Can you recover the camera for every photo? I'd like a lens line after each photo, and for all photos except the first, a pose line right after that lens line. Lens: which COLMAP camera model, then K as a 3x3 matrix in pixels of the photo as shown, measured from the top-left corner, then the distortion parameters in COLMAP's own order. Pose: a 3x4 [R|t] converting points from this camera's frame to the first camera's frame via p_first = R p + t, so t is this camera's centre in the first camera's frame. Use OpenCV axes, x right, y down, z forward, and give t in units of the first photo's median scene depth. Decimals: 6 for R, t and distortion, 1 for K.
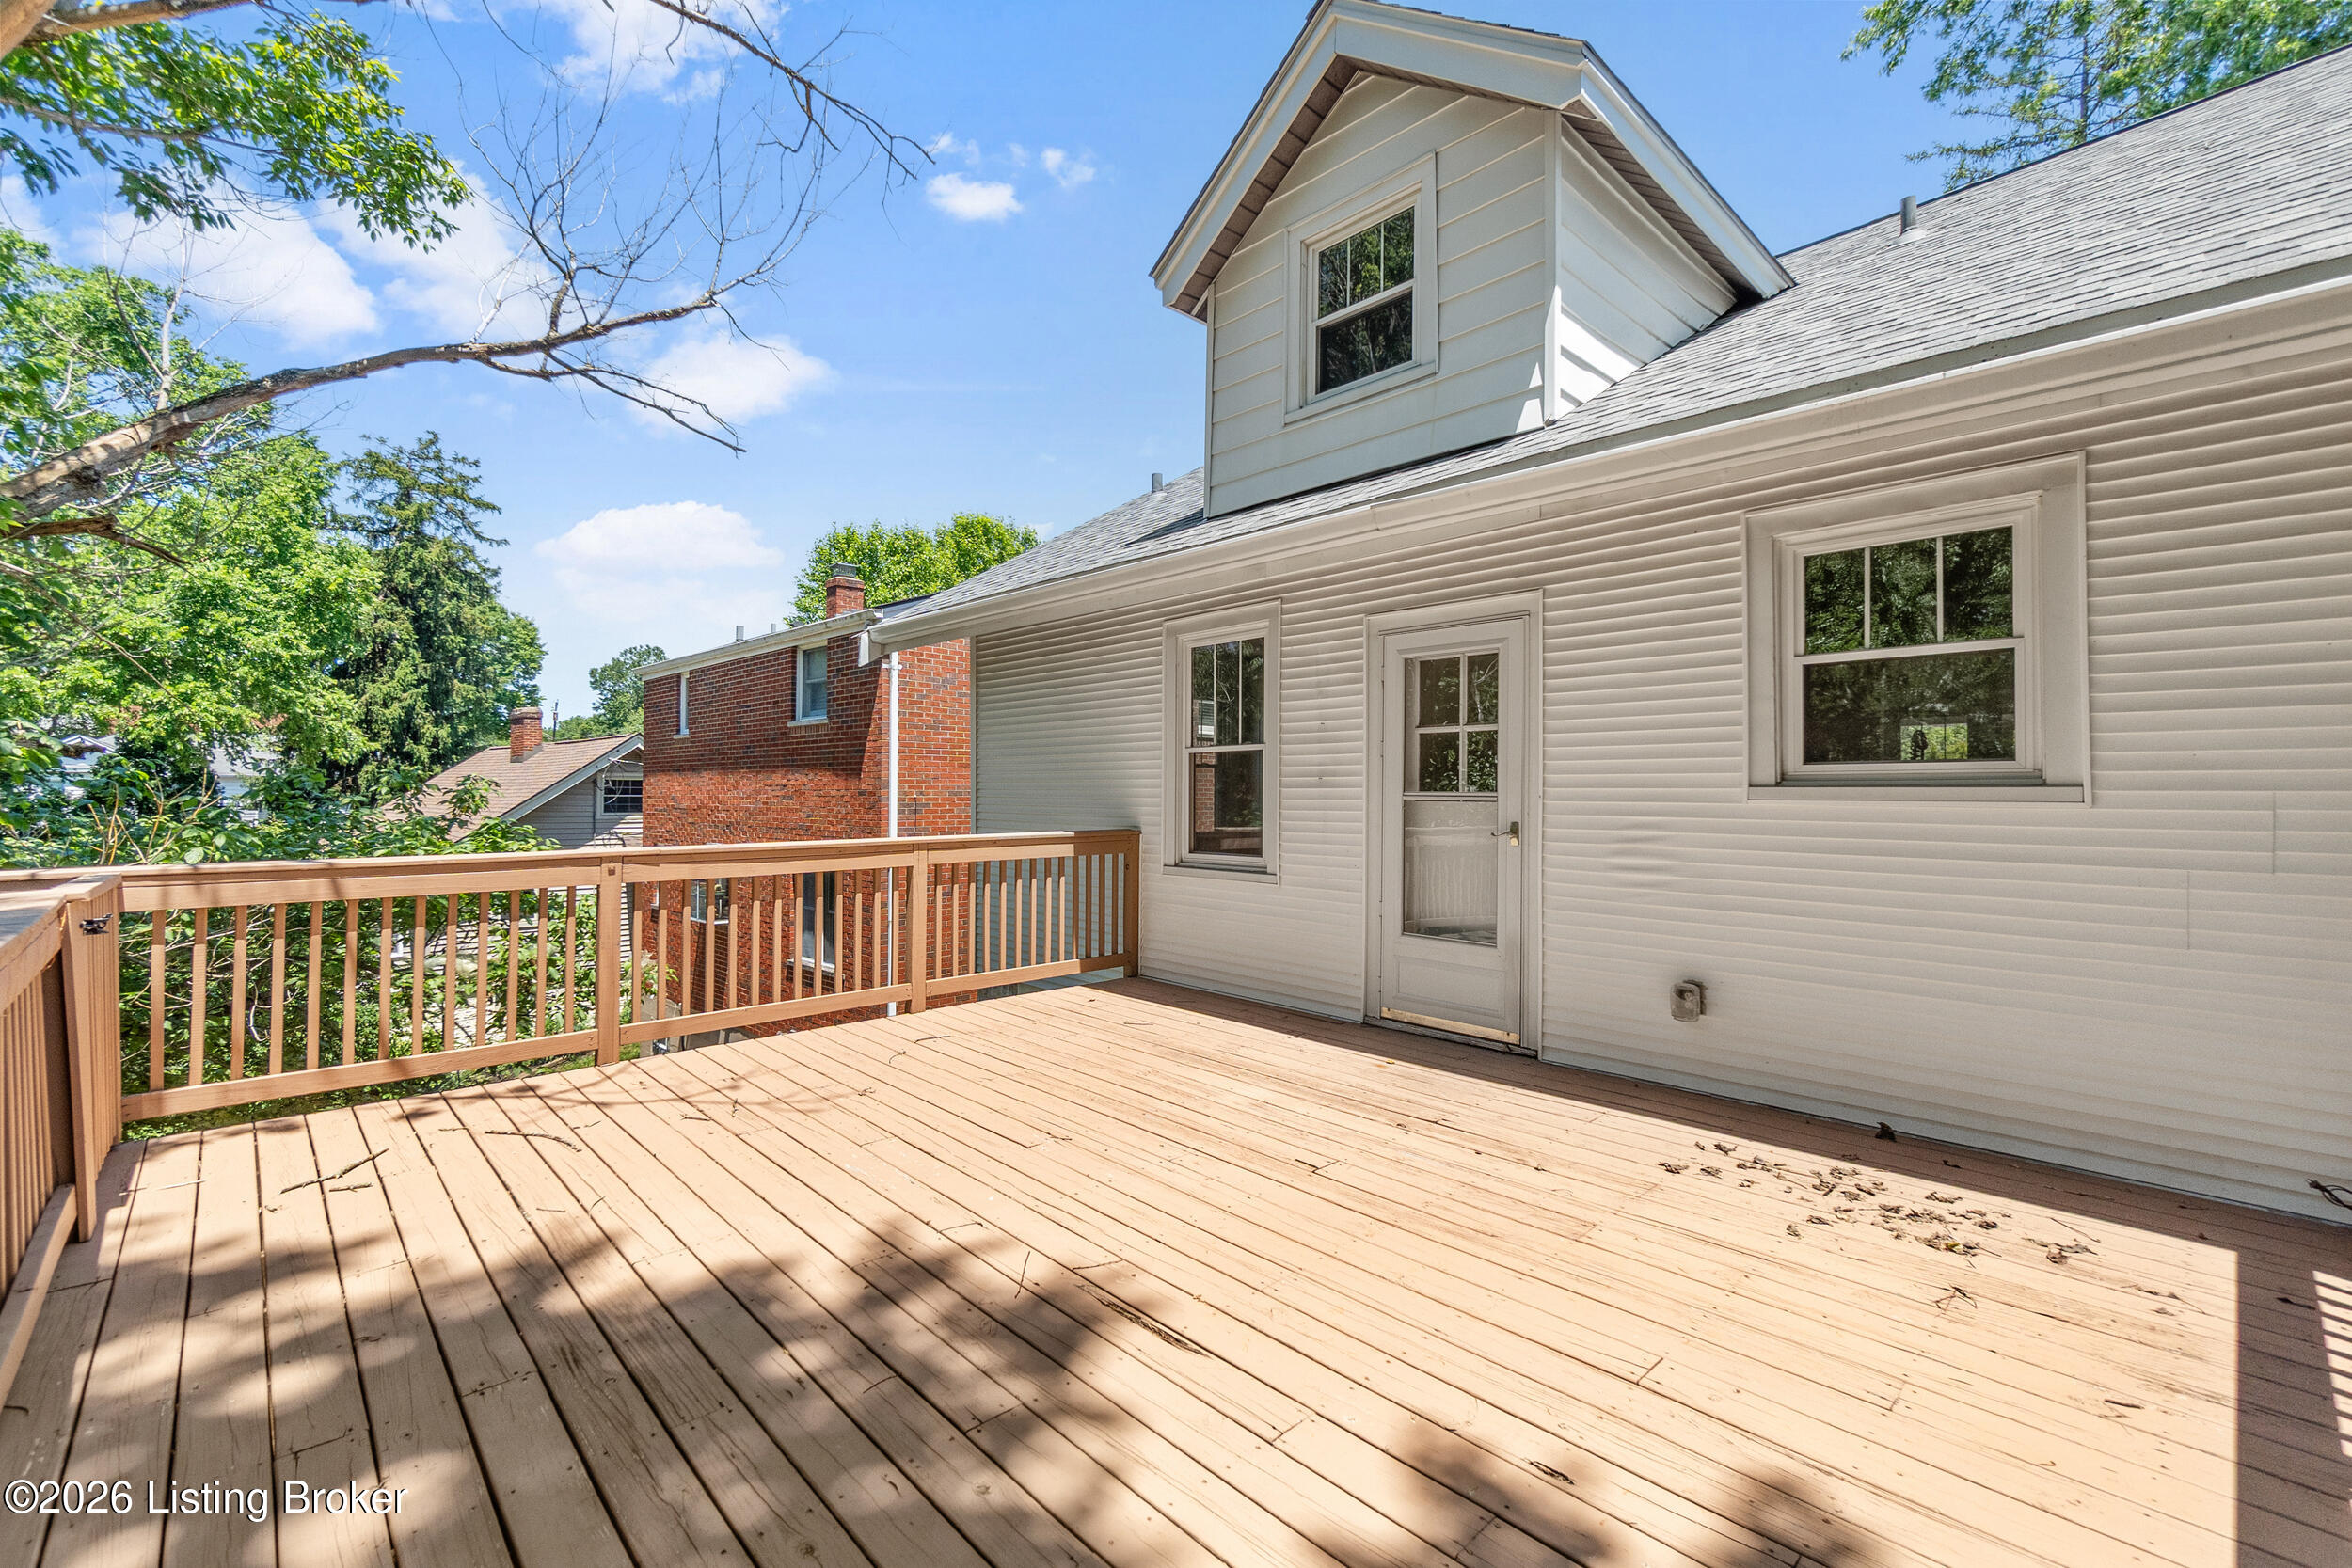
lens RADIAL K [[1011.5, 0, 1172.7], [0, 1011.5, 791.0], [0, 0, 1]] dist [-0.003474, 0.000161]
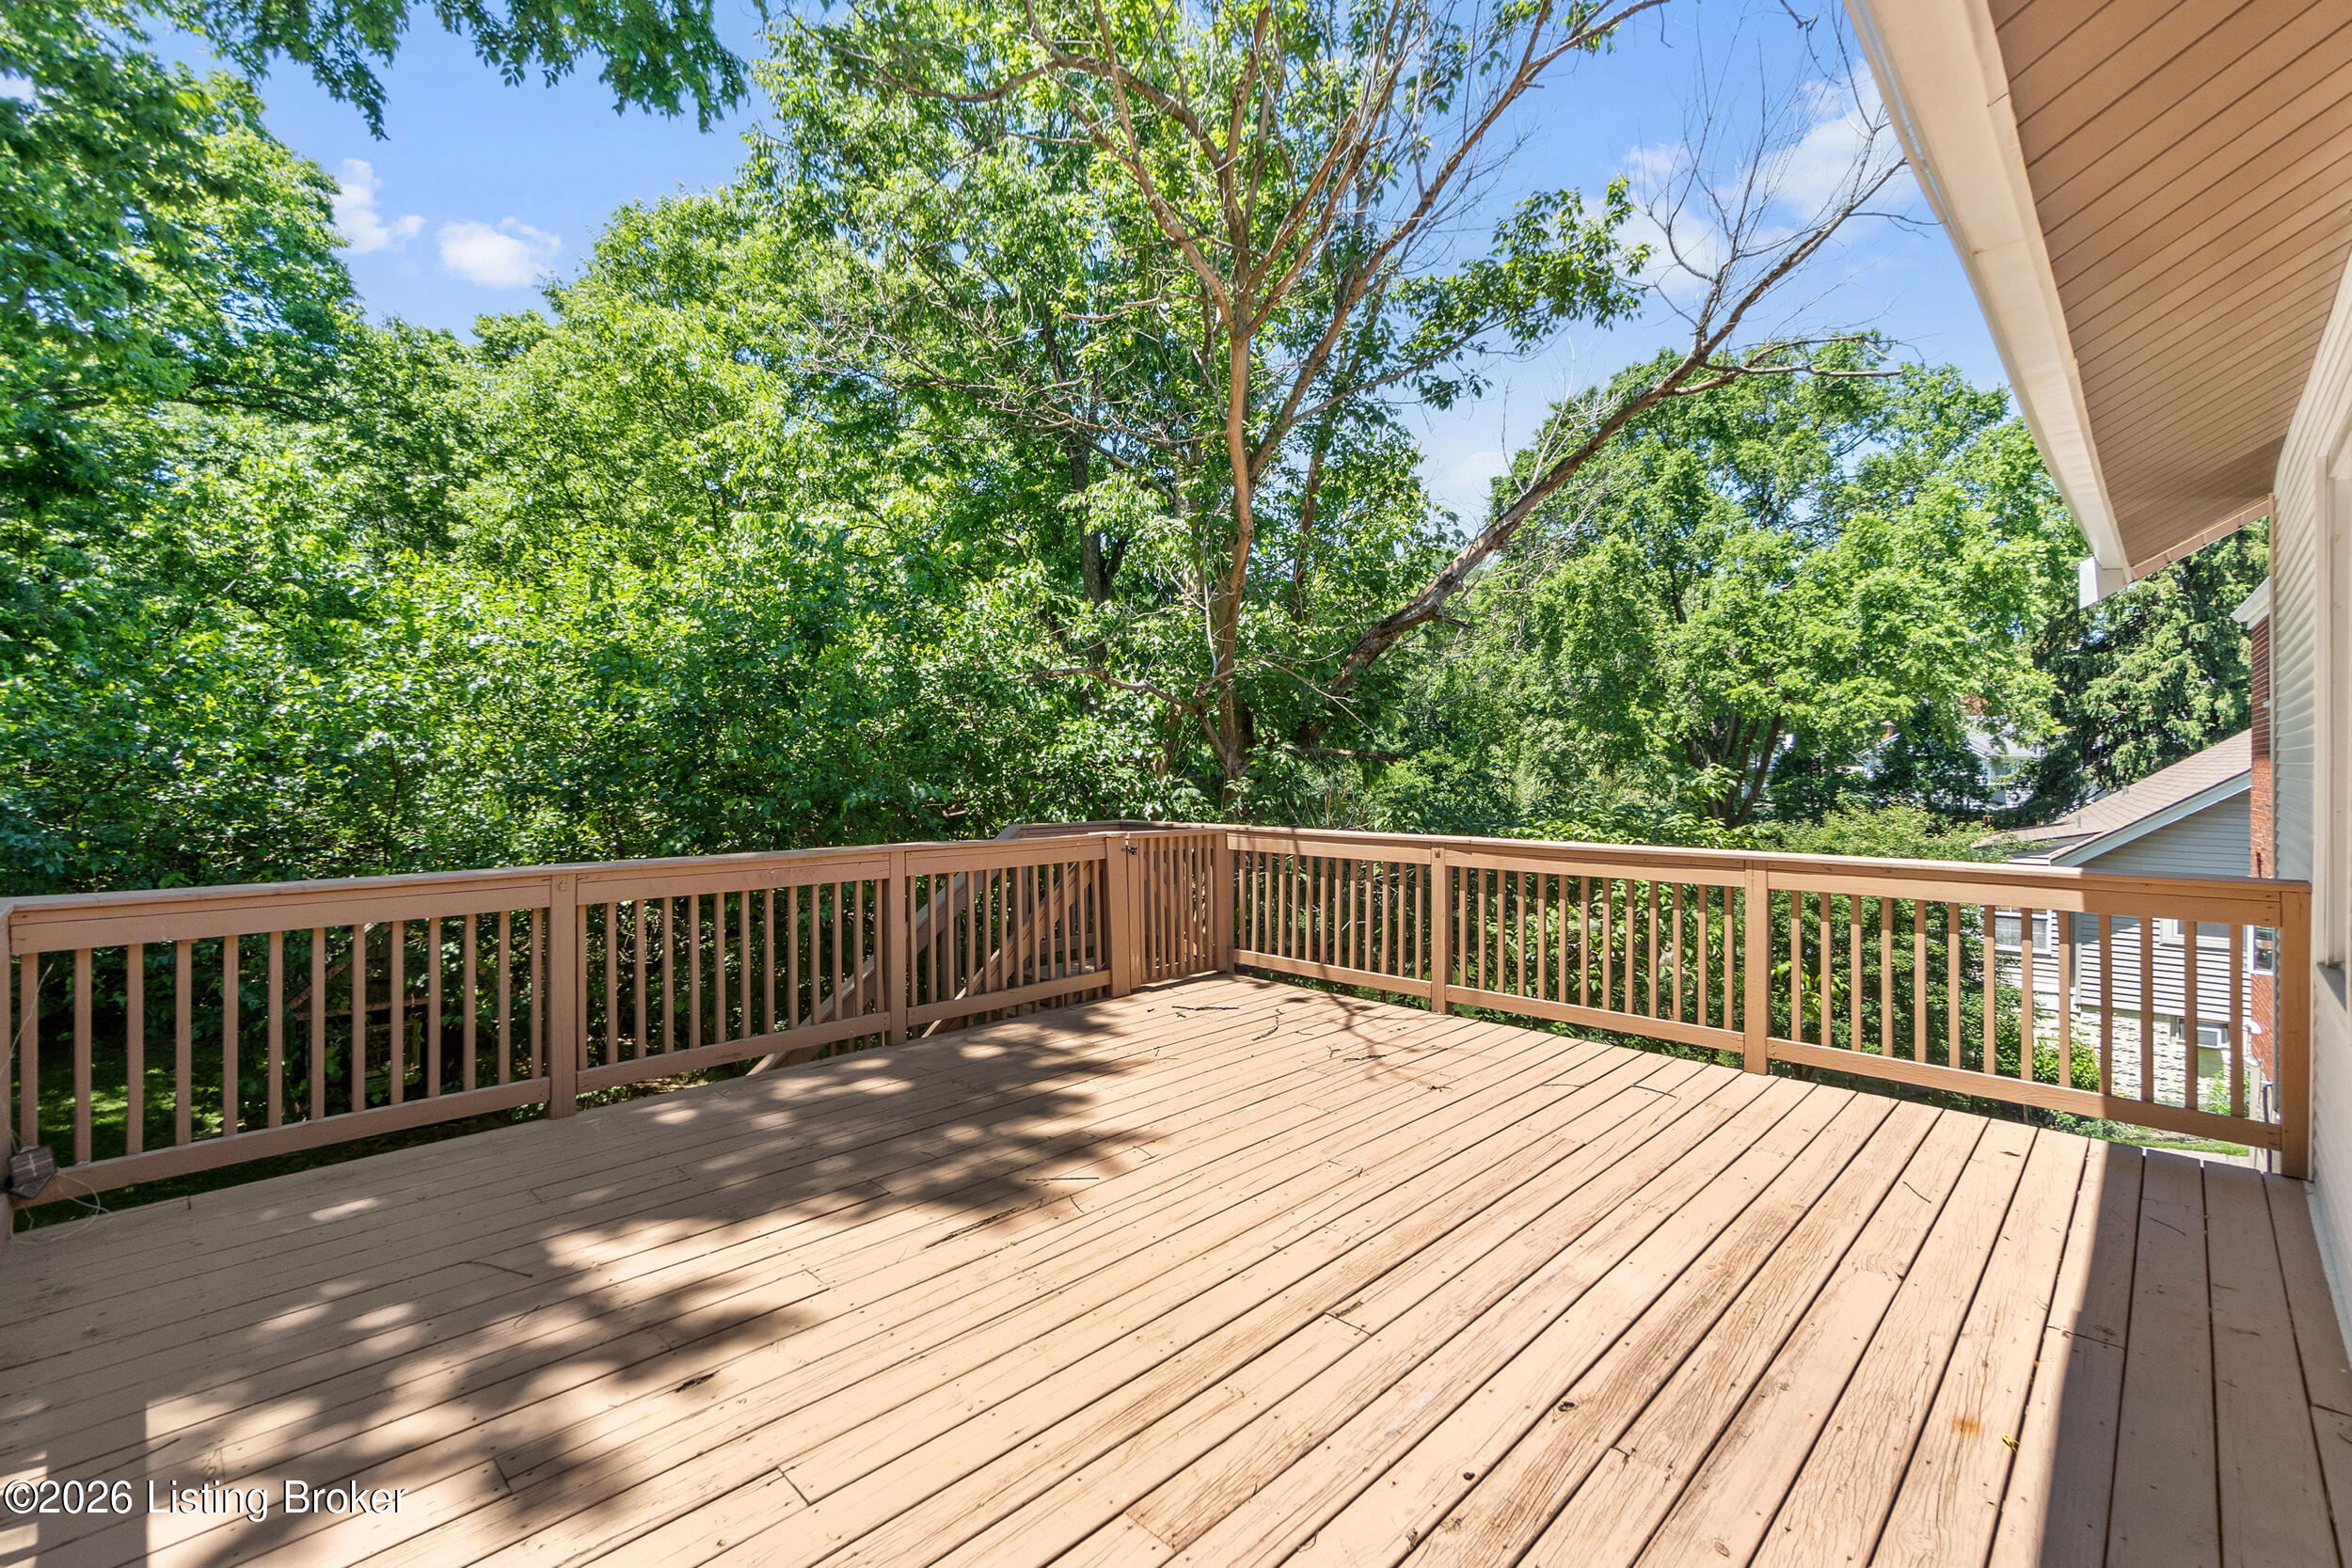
lens RADIAL K [[1018.6, 0, 1135.2], [0, 1018.6, 762.5], [0, 0, 1]] dist [0.000468, 0.000147]
pose [[0.023302, -0.003889, -0.999721, 0.762478], [-0.003059, 0.999987, -0.003961, -0.028056], [0.999724, 0.003151, 0.023290, 0.711645]]
